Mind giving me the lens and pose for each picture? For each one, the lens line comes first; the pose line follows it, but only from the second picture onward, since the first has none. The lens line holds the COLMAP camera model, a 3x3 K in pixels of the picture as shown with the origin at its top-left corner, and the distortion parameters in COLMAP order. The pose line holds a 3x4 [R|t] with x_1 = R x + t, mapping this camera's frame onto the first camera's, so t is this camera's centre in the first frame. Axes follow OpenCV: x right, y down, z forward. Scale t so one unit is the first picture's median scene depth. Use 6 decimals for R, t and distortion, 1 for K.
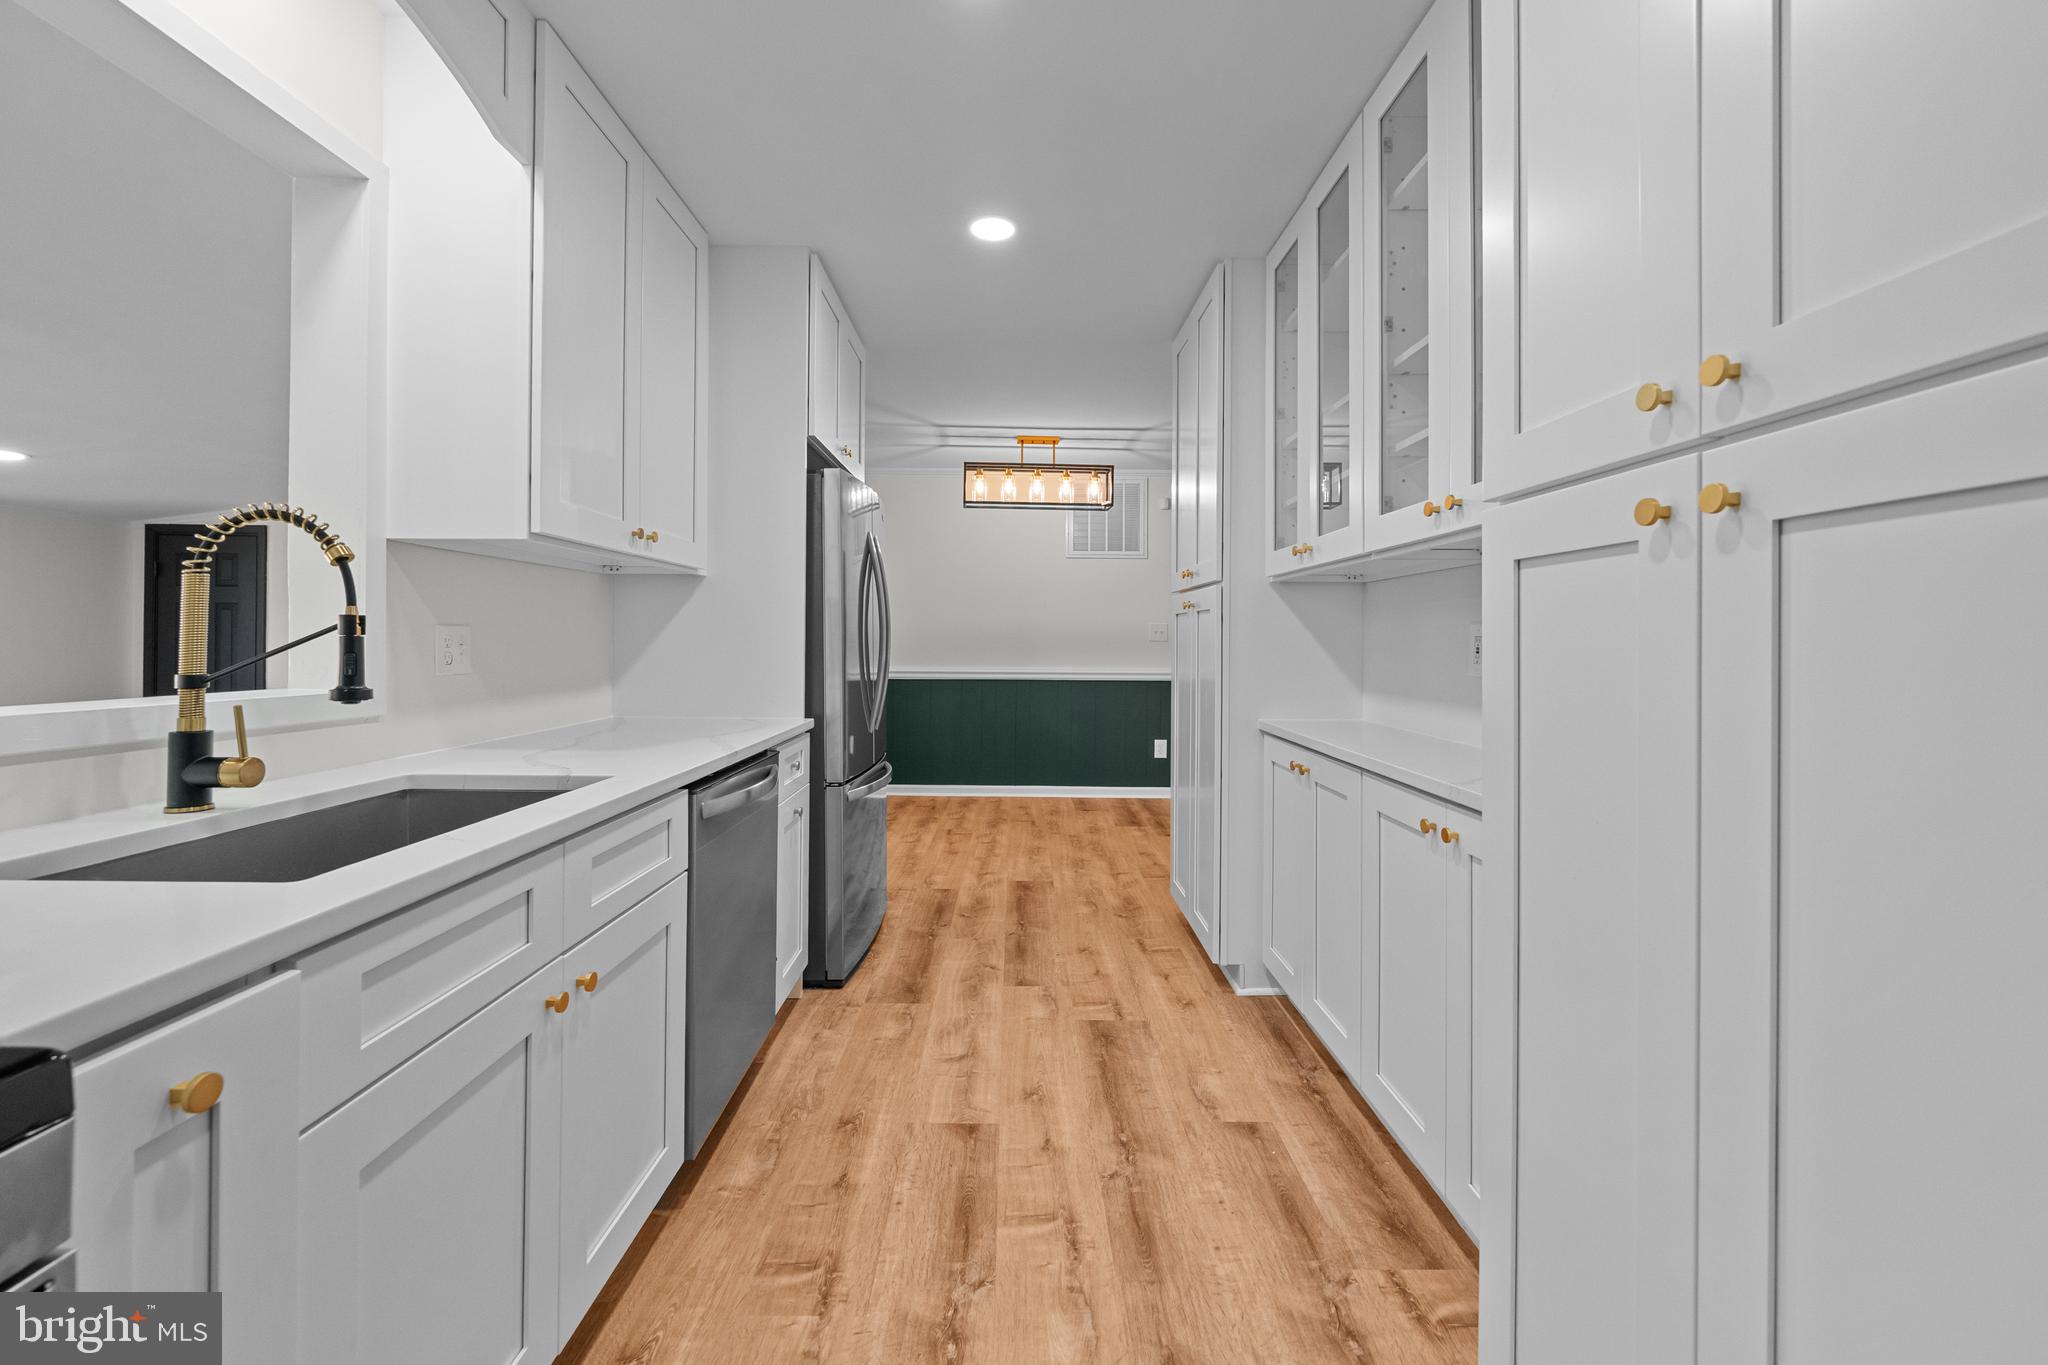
lens RADIAL K [[823.5, 0, 1027.5], [0, 823.5, 635.5], [0, 0, 1]] dist [-0.003743, 0.000910]
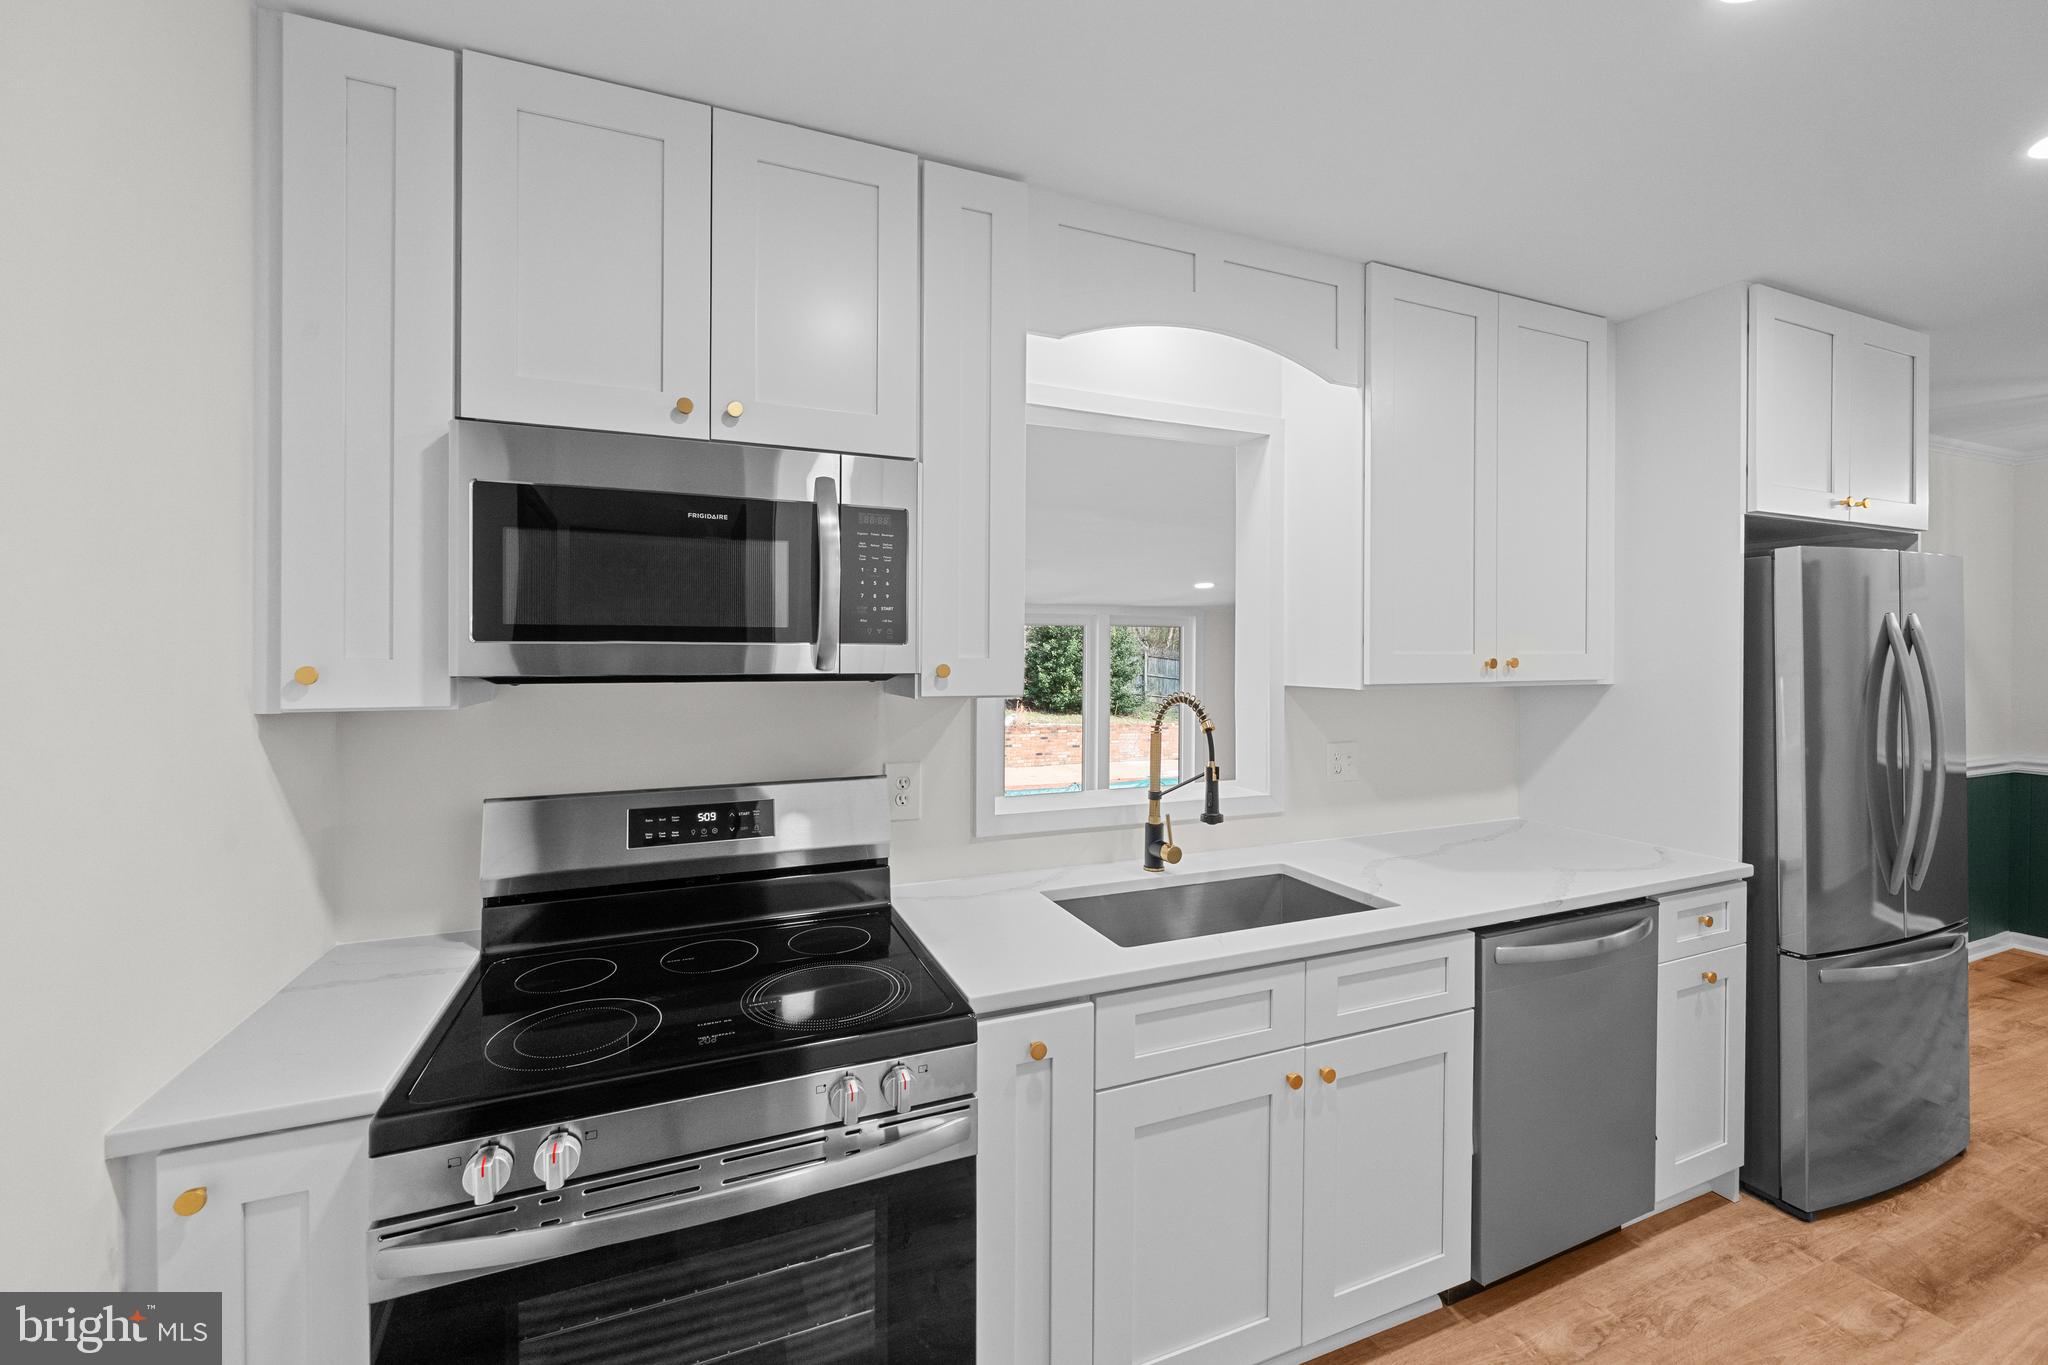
lens RADIAL K [[823.5, 0, 1021.4], [0, 823.5, 664.4], [0, 0, 1]] dist [-0.003743, 0.000910]
pose [[0.378710, 0.003857, -0.925508, 0.279432], [0.003128, 0.999980, 0.005447, -0.134341], [0.925510, -0.004958, 0.378690, 0.050545]]
